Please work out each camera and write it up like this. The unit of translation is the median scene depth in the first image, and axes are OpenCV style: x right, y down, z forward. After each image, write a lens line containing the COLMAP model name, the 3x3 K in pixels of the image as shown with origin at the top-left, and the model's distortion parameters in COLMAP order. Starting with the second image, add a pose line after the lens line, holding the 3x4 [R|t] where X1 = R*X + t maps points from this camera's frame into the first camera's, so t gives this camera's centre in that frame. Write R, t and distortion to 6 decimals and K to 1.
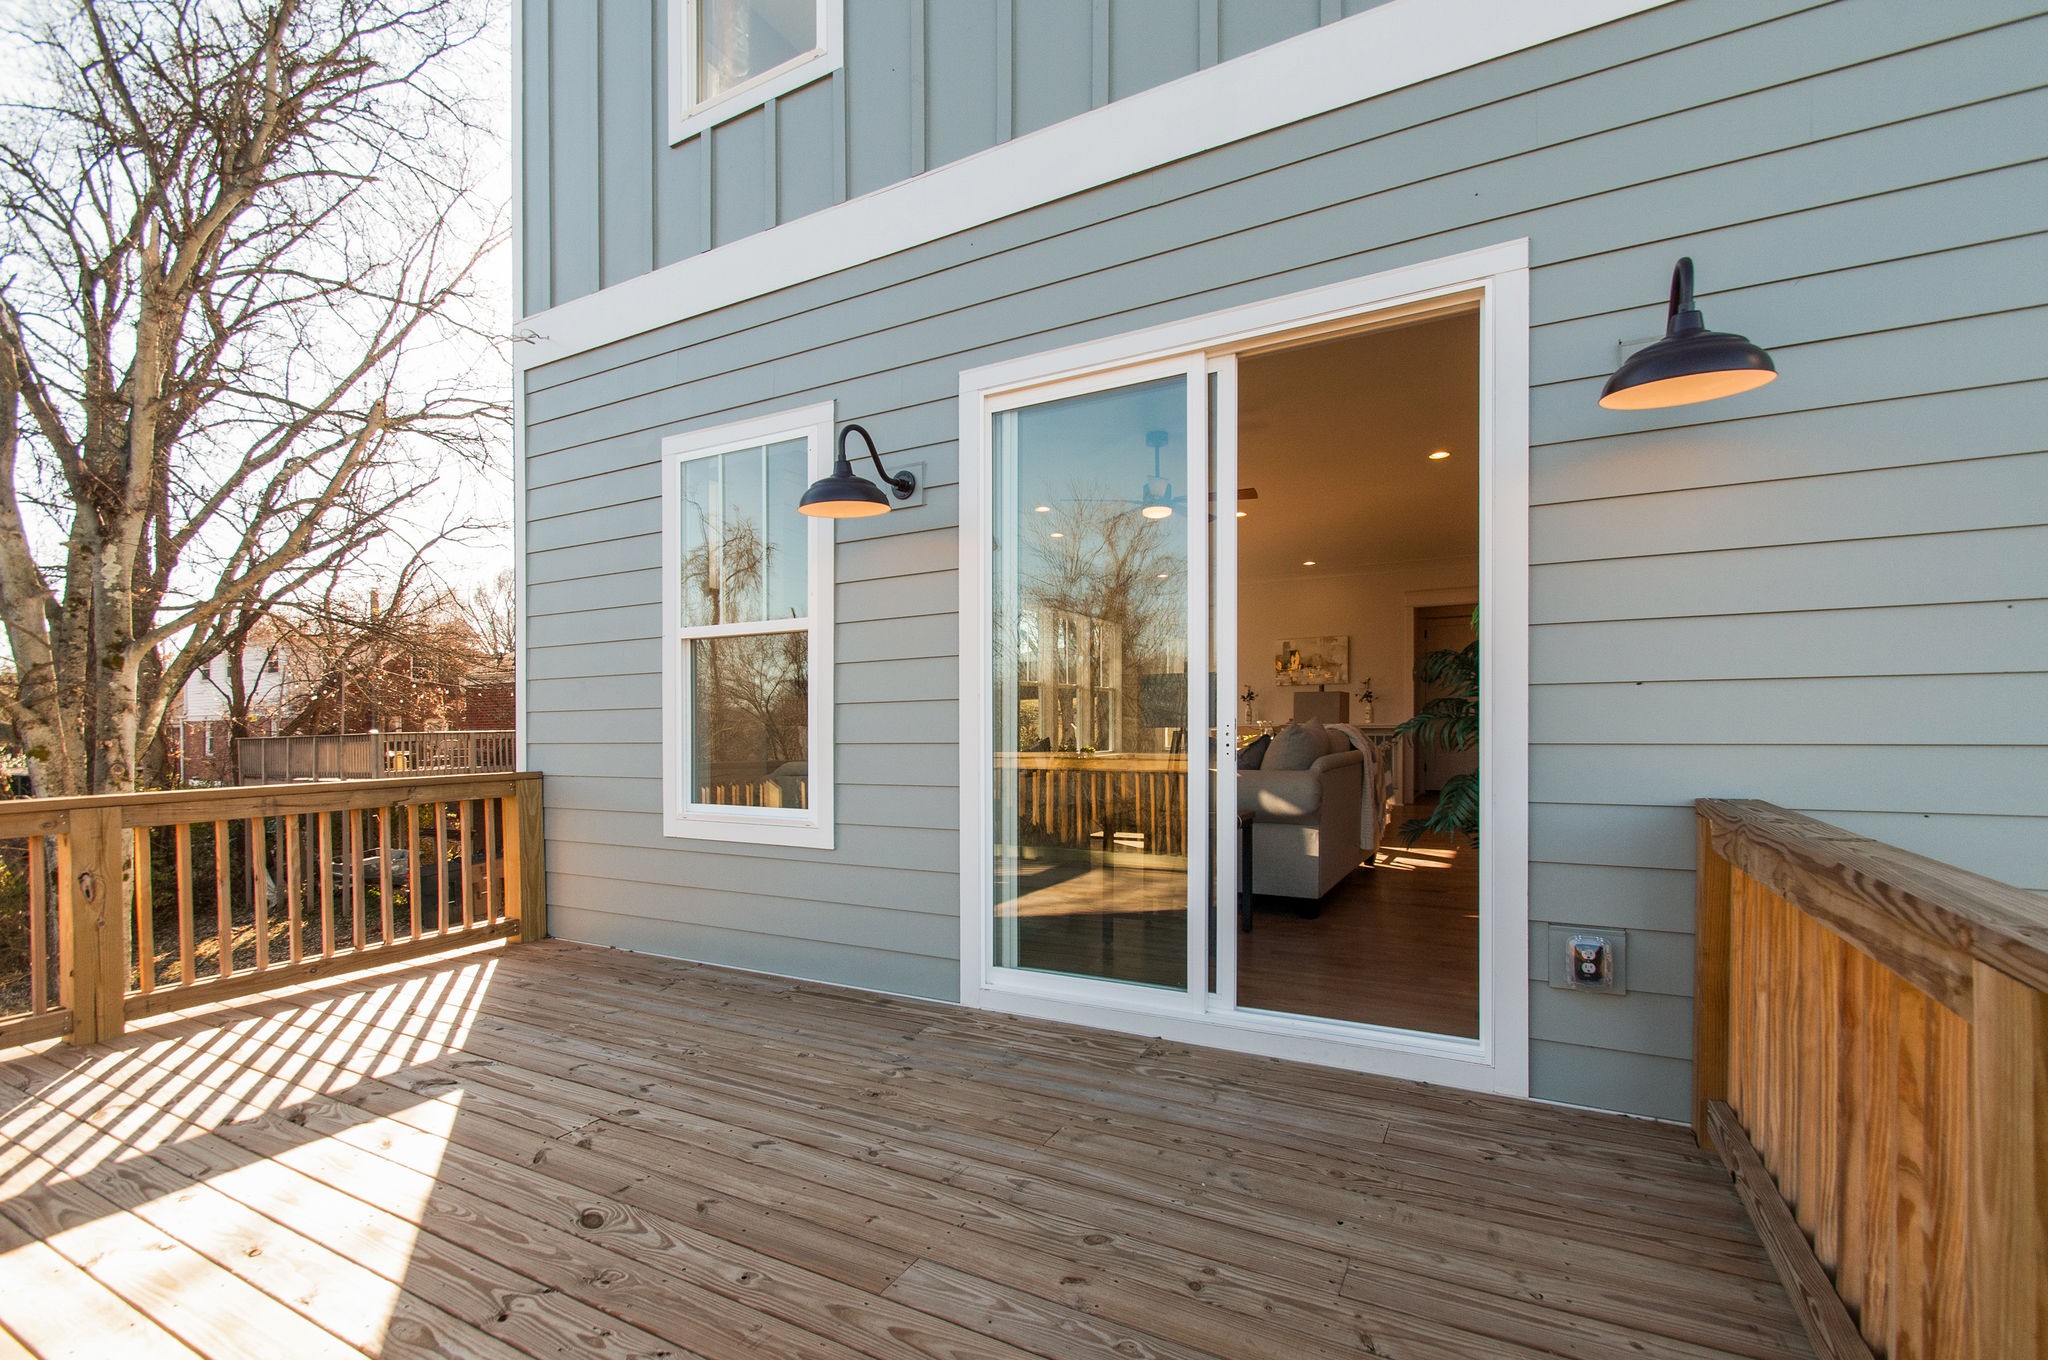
lens RADIAL K [[914.0, 0, 980.0], [0, 914.0, 738.0], [0, 0, 1]] dist [0.011030, -0.005506]
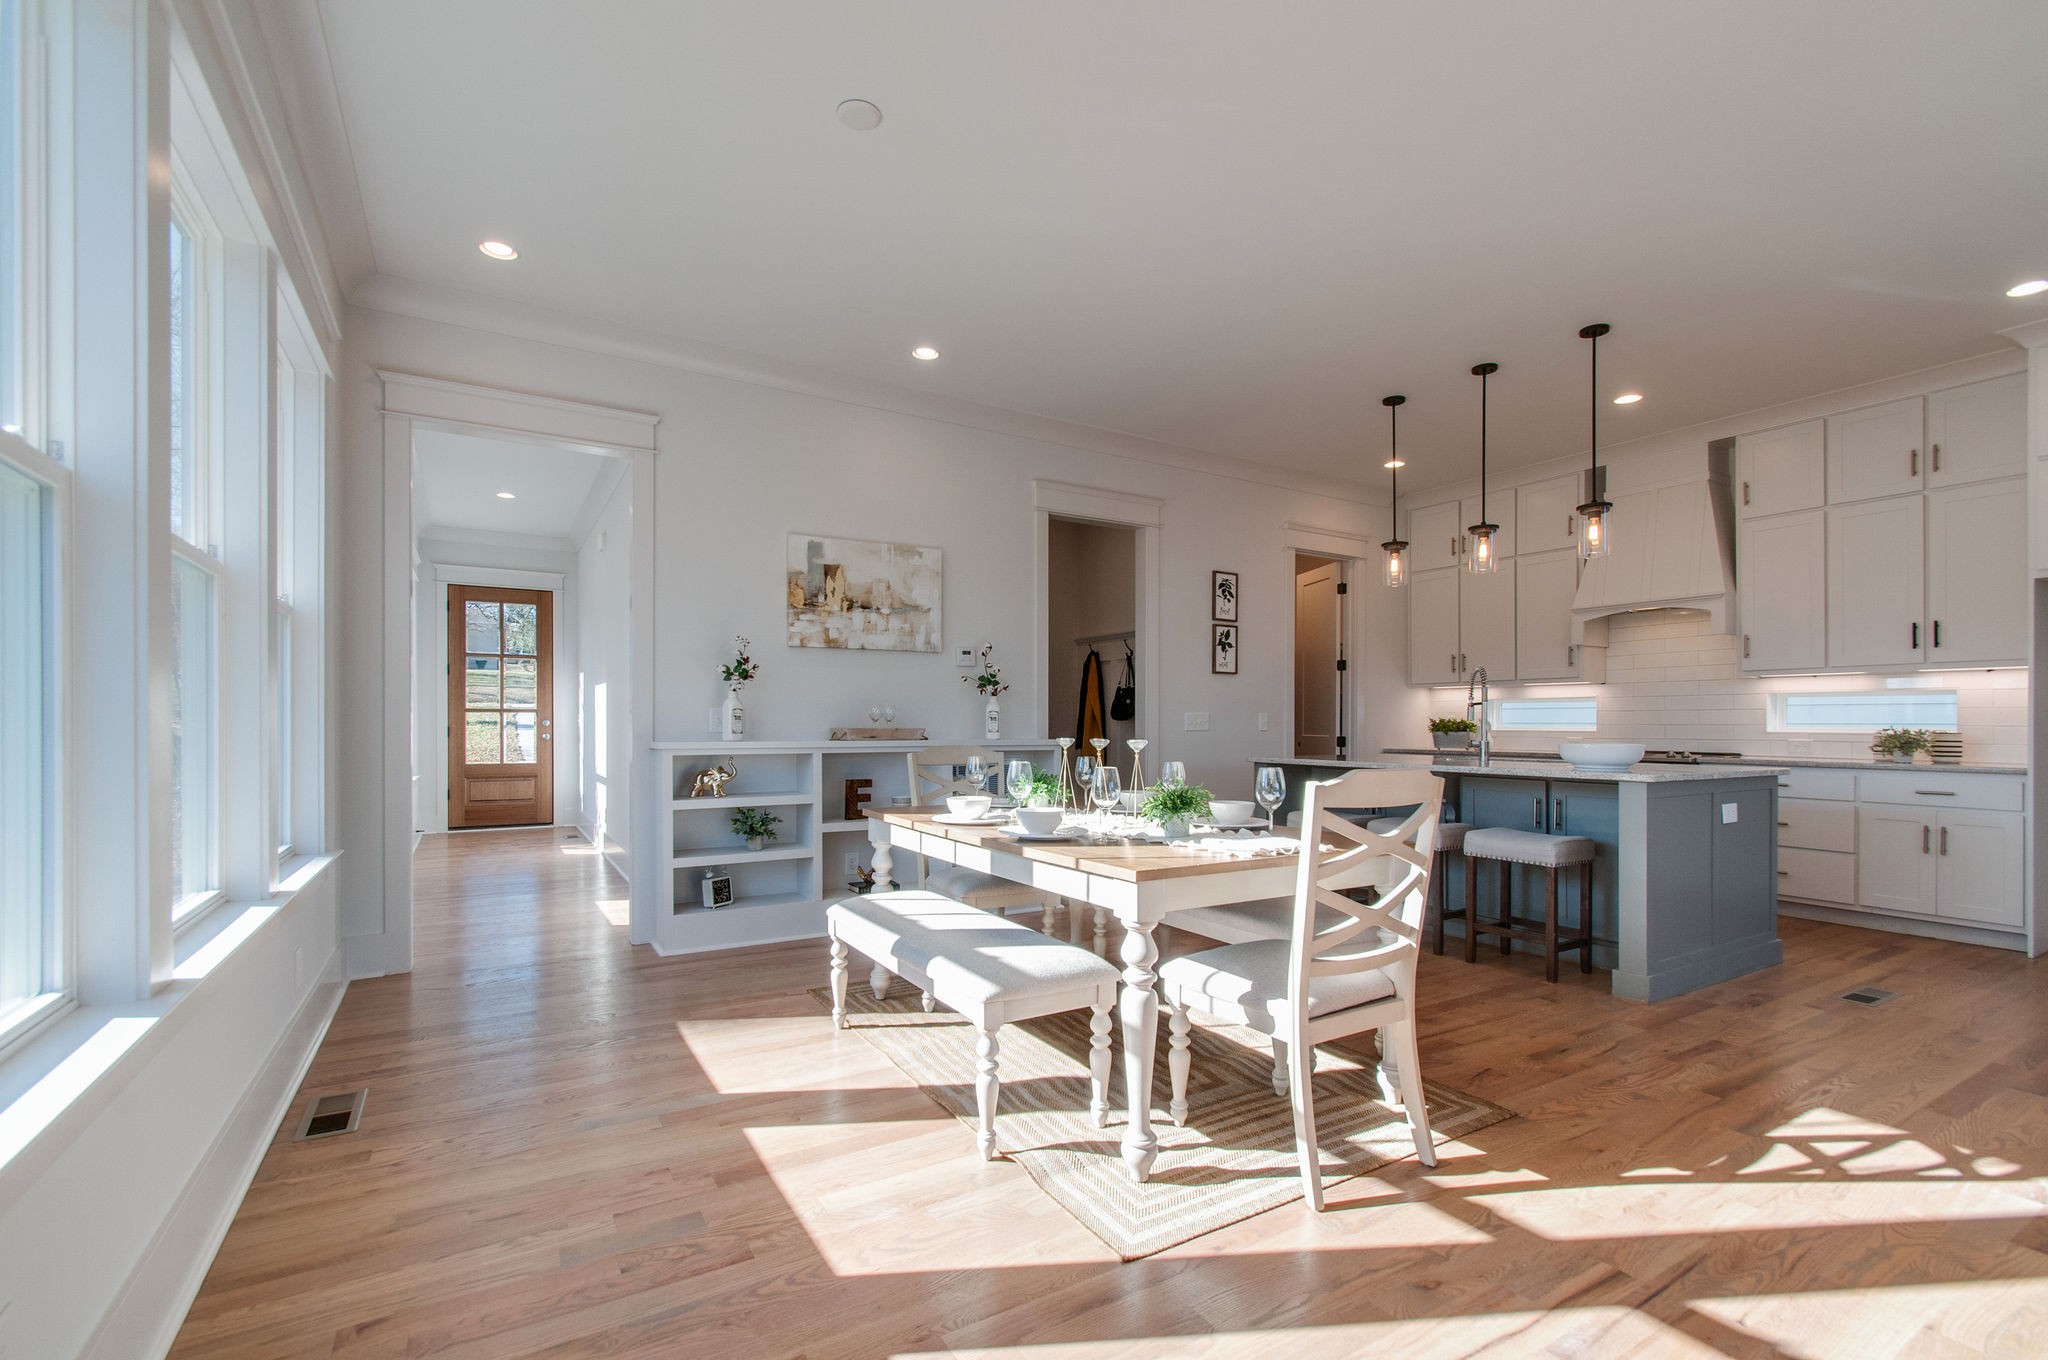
lens RADIAL K [[914.0, 0, 1036.9], [0, 914.0, 712.1], [0, 0, 1]] dist [0.011030, -0.005506]
pose [[0.494182, 0.017519, 0.869182, 0.028063], [0.008983, 0.999641, -0.025255, -0.017599], [-0.869312, 0.020288, 0.493847, 0.723493]]
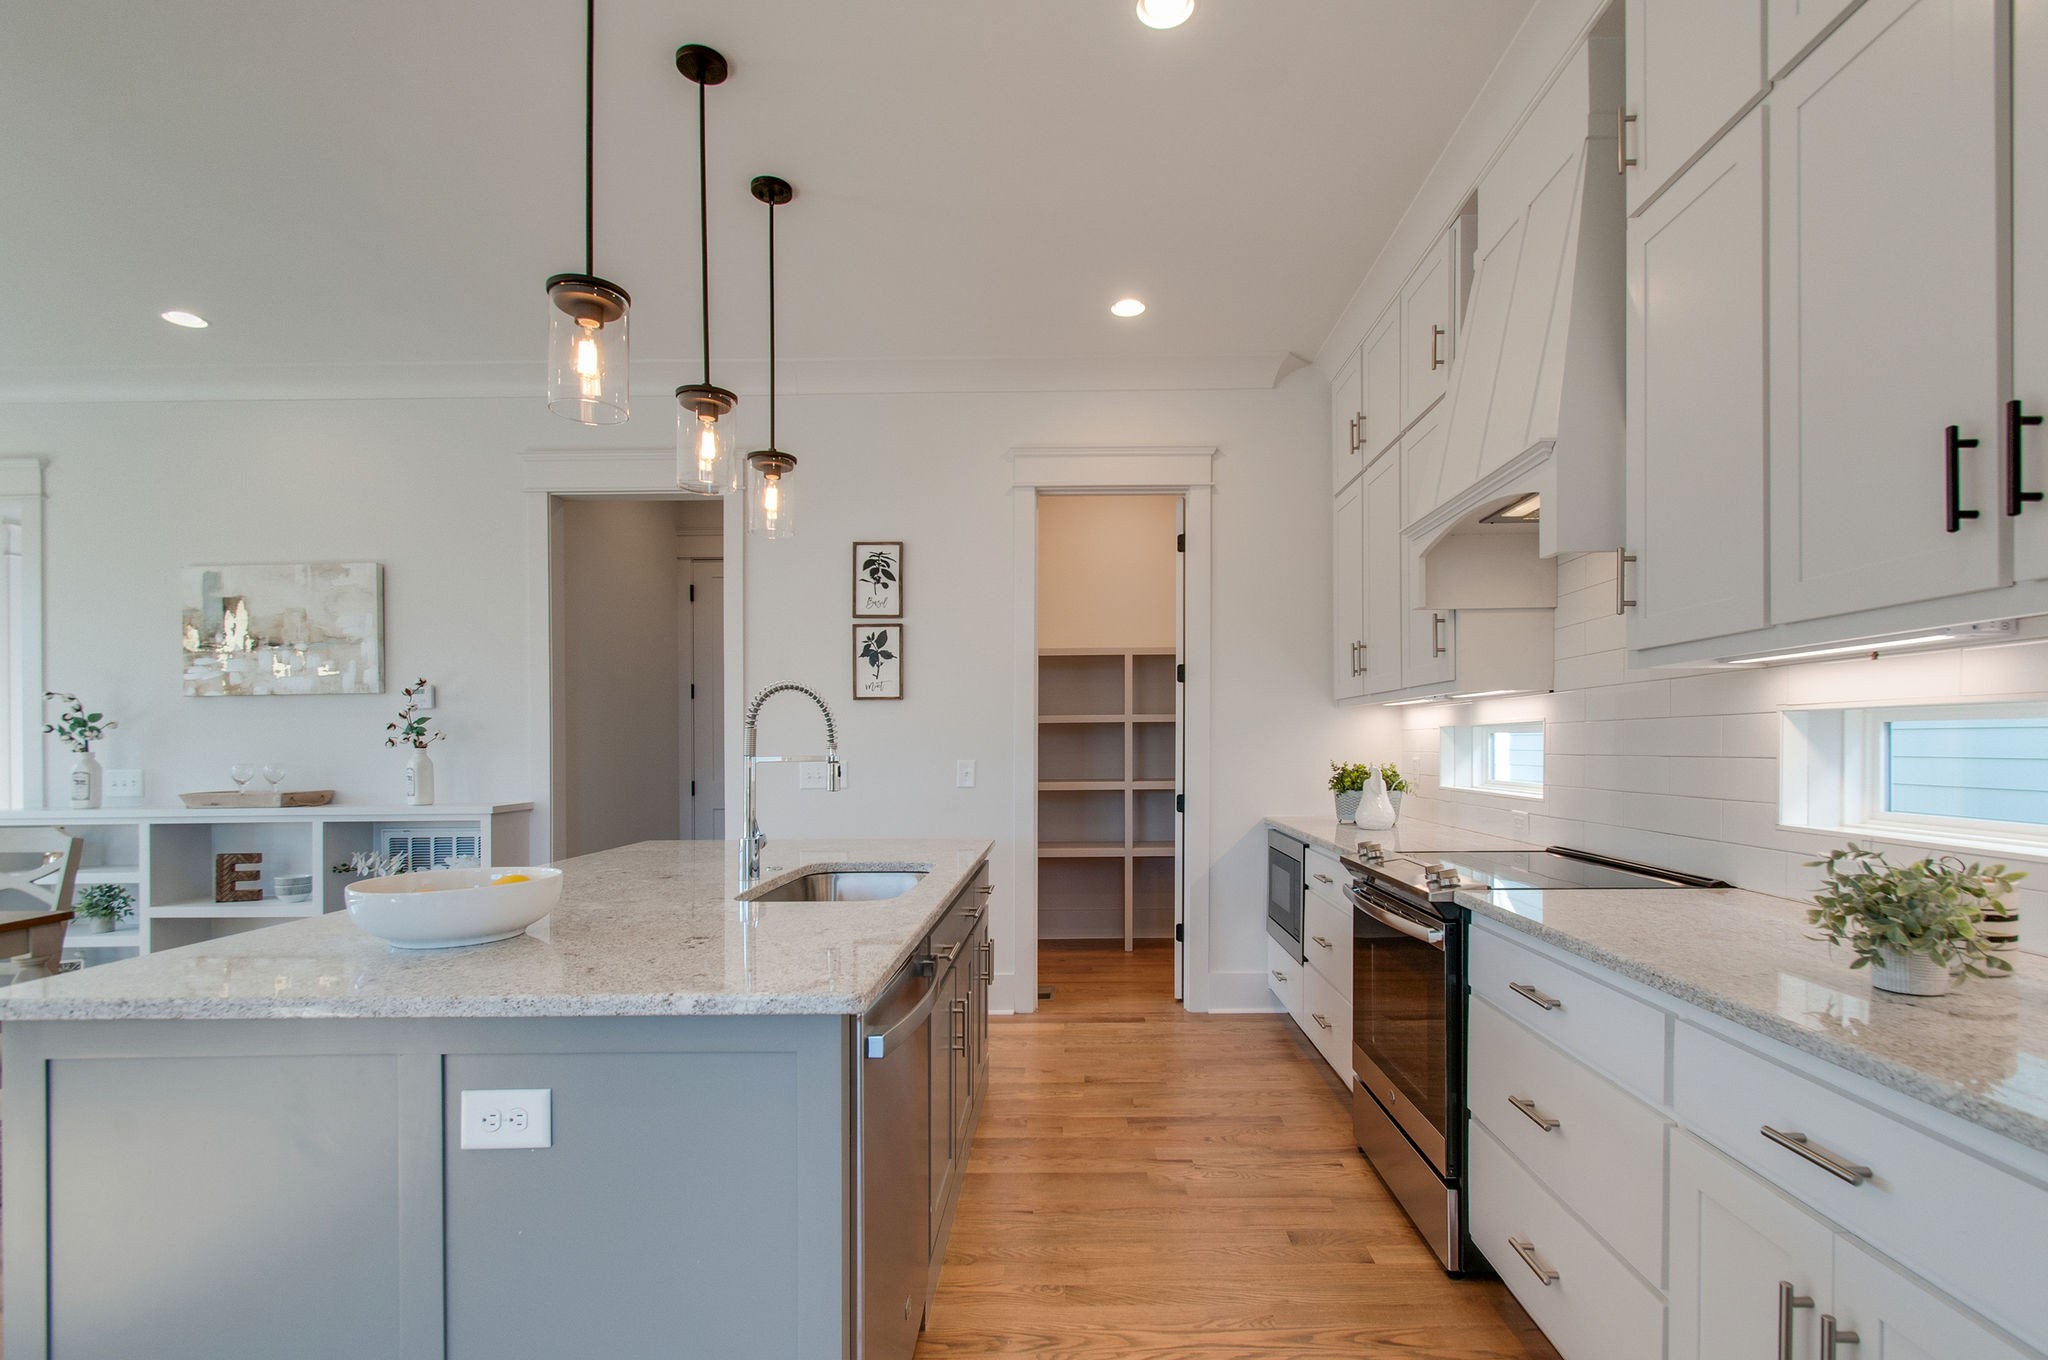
lens RADIAL K [[933.6, 0, 1082.3], [0, 933.6, 746.2], [0, 0, 1]] dist [0.002405, -0.003261]
pose [[0.870529, -0.006194, 0.492078, 0.455736], [0.015642, 0.999764, -0.015088, -0.028573], [-0.491869, 0.020831, 0.870420, 0.537476]]
